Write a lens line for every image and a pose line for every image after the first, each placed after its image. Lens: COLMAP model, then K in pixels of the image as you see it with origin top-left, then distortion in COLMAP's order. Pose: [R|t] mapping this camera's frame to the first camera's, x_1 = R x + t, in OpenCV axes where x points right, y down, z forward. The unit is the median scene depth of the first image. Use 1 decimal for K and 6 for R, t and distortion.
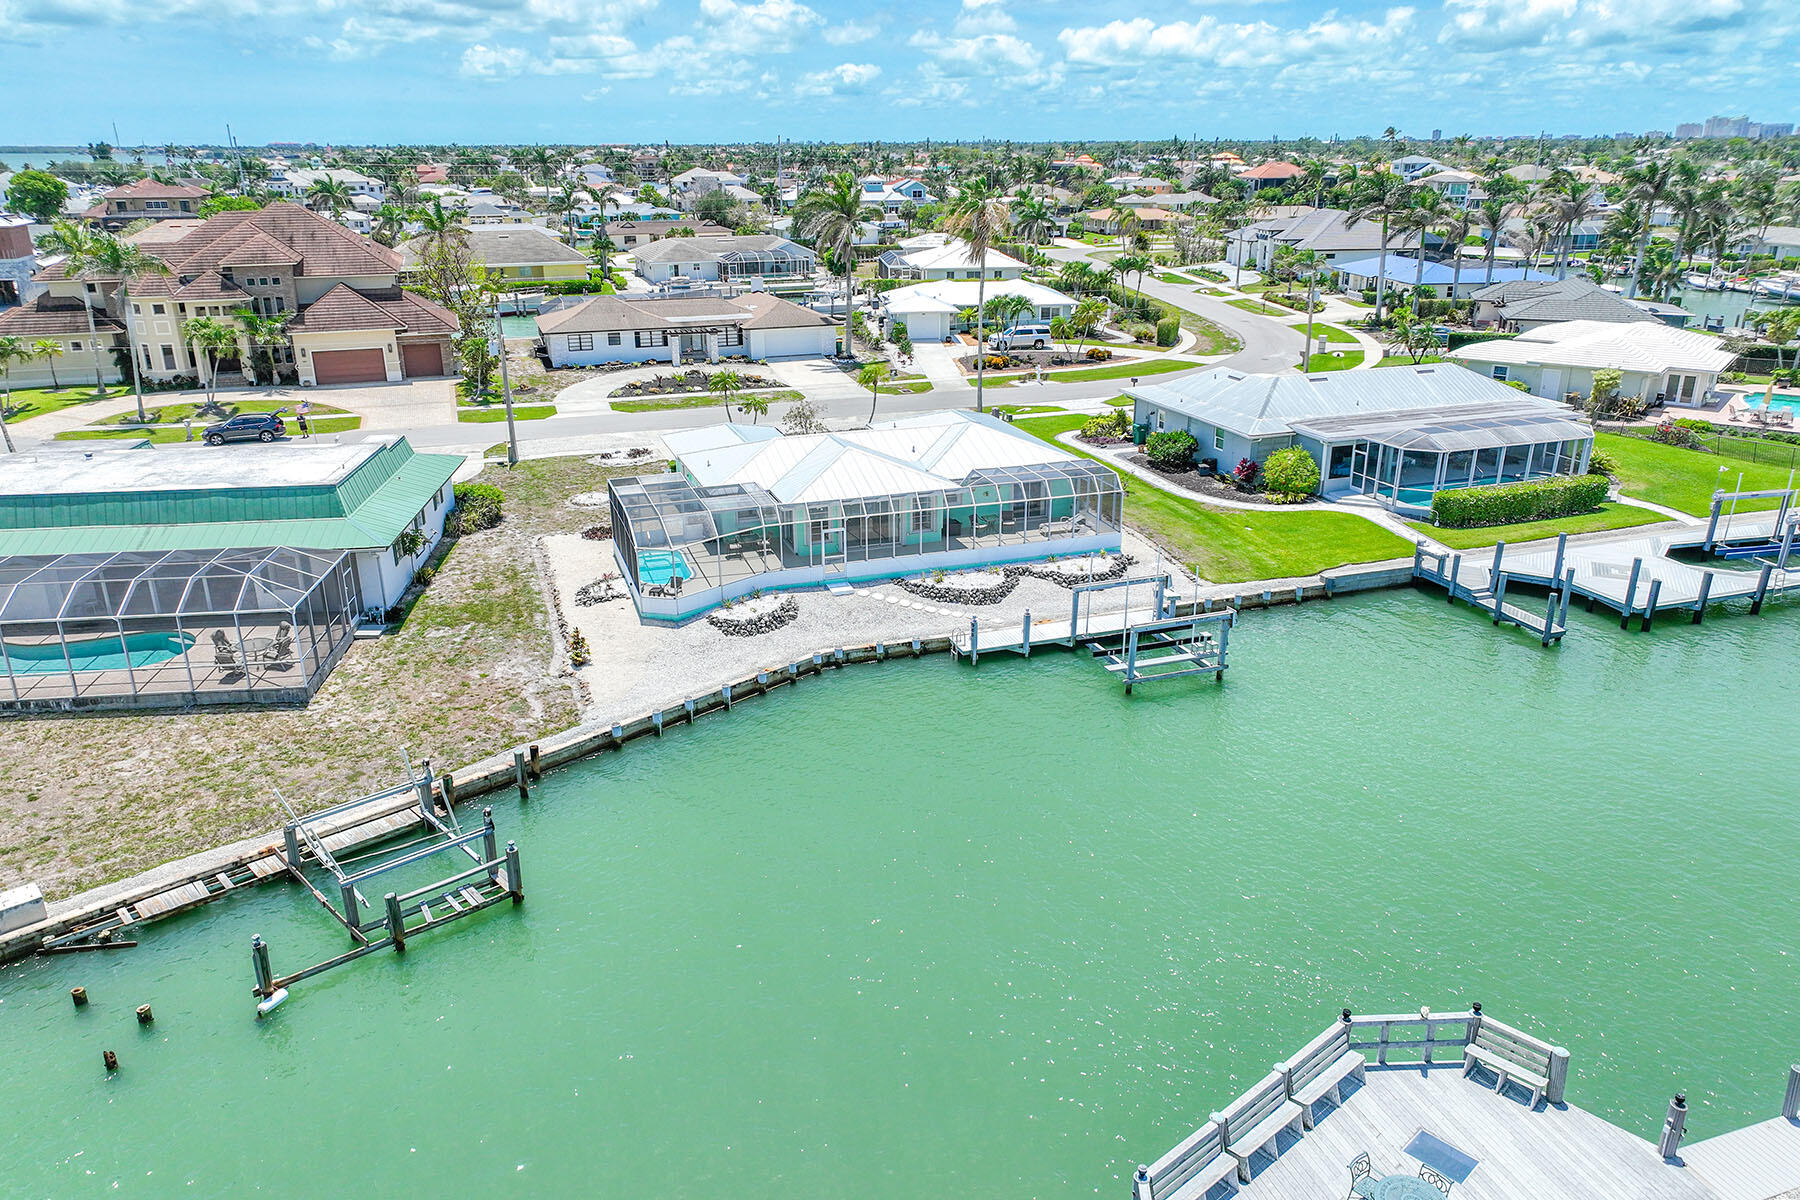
lens RADIAL K [[1260.4, 0, 900.0], [0, 1260.4, 600.0], [0, 0, 1]] dist [-0.002604, 0.021967]
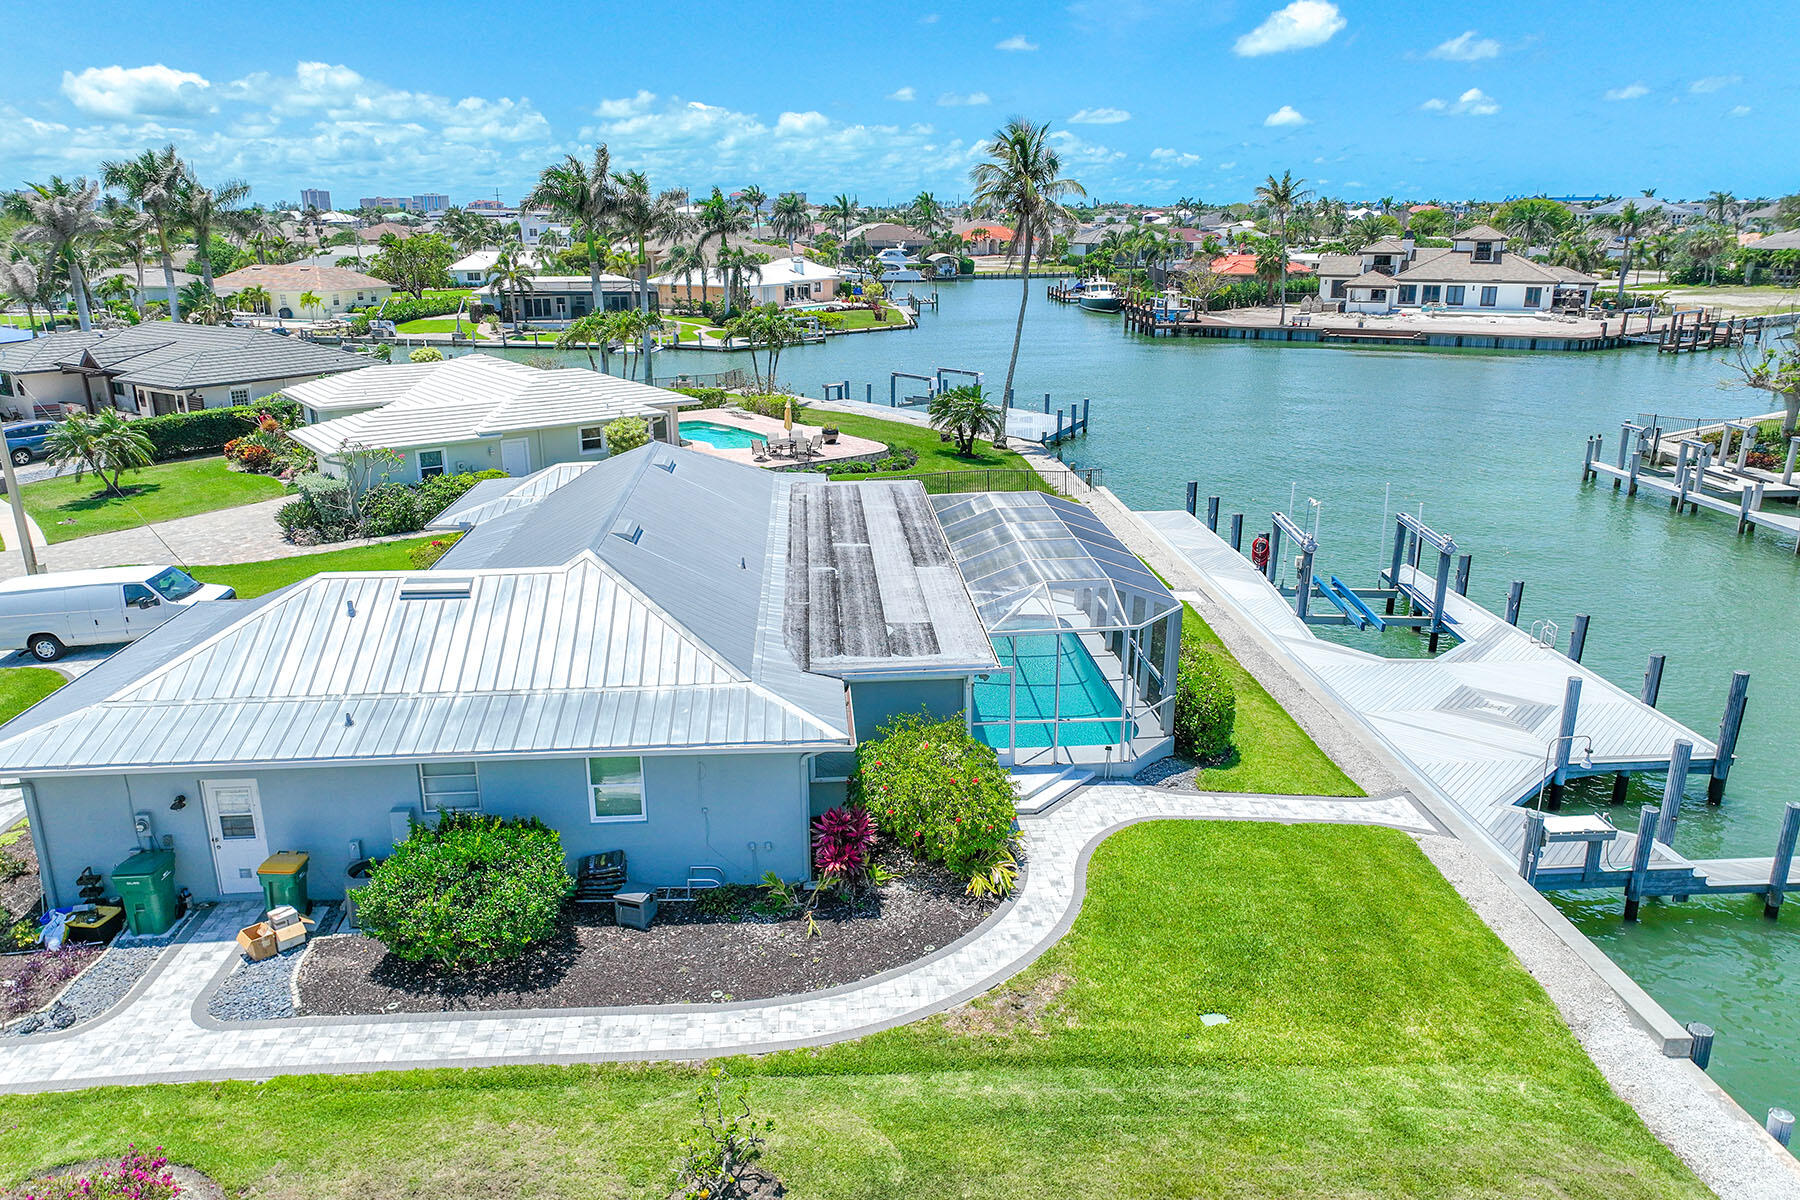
lens RADIAL K [[1242.4, 0, 900.0], [0, 1242.4, 600.0], [0, 0, 1]] dist [0.005787, 0.003193]
pose [[0.259975, -0.284400, 0.922783, 0.004731], [0.331175, 0.923942, 0.191456, -0.240323], [-0.907048, 0.255829, 0.334388, 0.960614]]
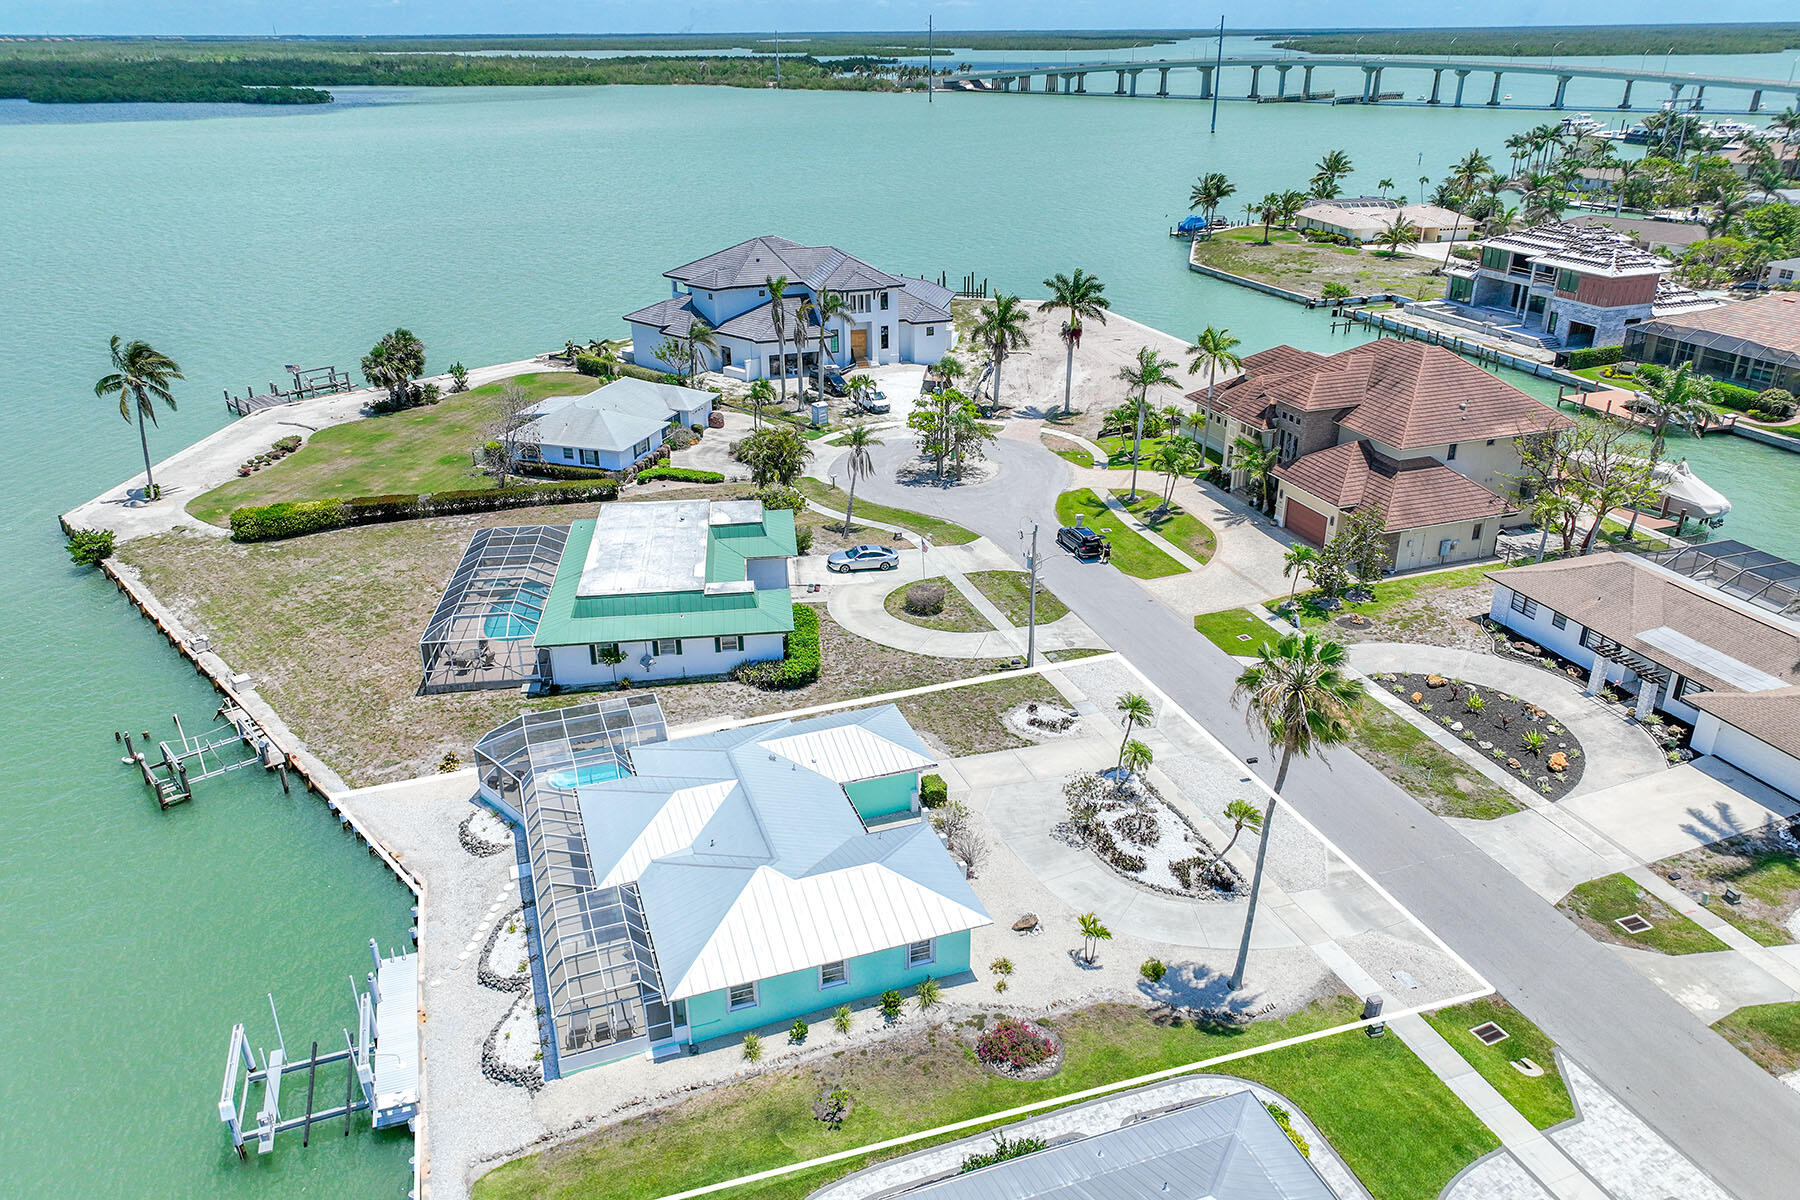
lens RADIAL K [[1271.8, 0, 900.7], [0, 1271.8, 575.7], [0, 0, 1]] dist [-0.005857, 0.020051]
pose [[0.001678, 0.399739, -0.916627, 0.752496], [-0.334158, 0.864162, 0.376248, -0.660657], [0.942515, 0.305667, 0.135026, 0.945844]]
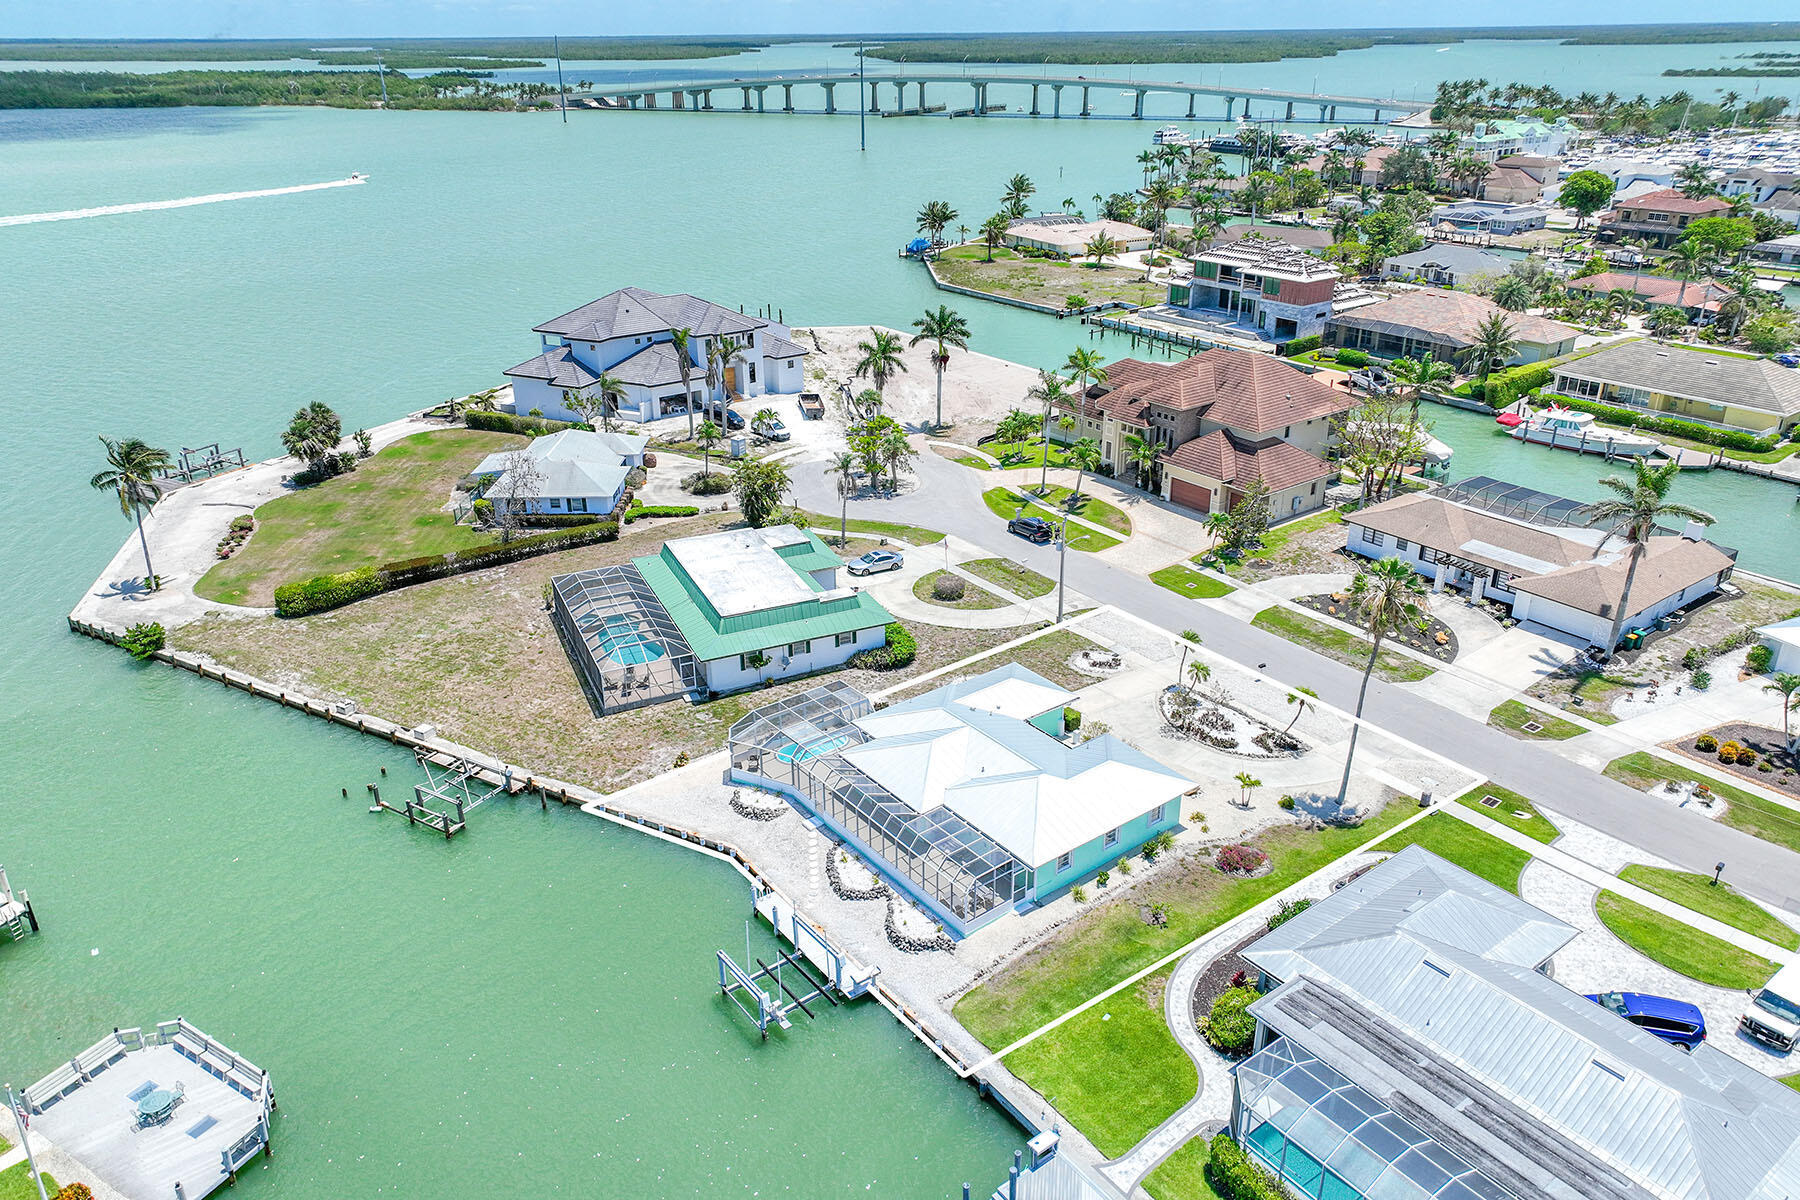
lens RADIAL K [[1263.8, 0, 899.6], [0, 1263.8, 592.7], [0, 0, 1]] dist [-0.005321, 0.022004]
pose [[0.303521, 0.389573, -0.869545, 0.969813], [-0.317527, 0.901787, 0.293183, -0.600298], [0.898360, 0.187117, 0.397412, 0.416246]]
